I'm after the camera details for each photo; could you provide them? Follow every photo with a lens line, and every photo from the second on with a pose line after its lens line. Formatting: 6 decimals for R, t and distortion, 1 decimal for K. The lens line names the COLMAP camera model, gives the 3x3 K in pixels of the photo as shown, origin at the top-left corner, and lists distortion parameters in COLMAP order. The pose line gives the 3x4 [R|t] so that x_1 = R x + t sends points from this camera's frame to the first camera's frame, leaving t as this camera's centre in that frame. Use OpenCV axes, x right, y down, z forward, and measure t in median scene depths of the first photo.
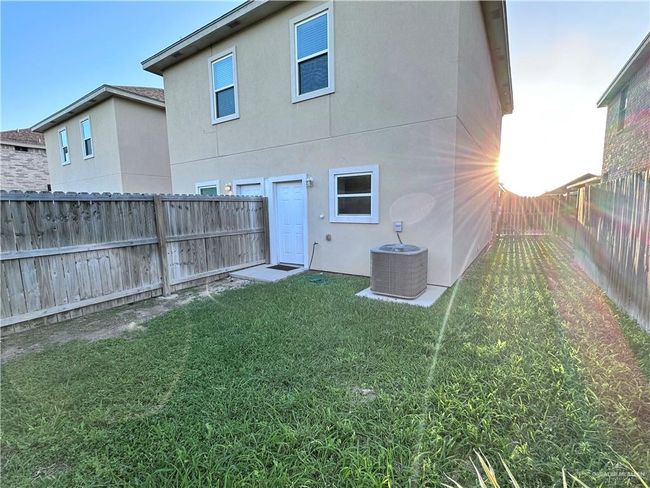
lens RADIAL K [[295.2, 0, 326.9], [0, 295.2, 244.3], [0, 0, 1]] dist [0.000861, 0.000079]
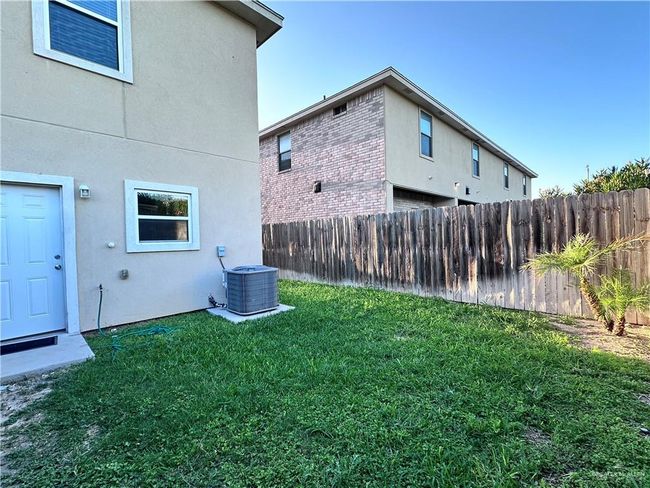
lens RADIAL K [[295.2, 0, 328.4], [0, 295.2, 243.0], [0, 0, 1]] dist [0.000861, 0.000079]
pose [[0.185105, -0.005877, 0.982701, -0.619987], [0.142083, 0.989635, -0.020845, -0.014139], [-0.972393, 0.143484, 0.184021, 0.405936]]
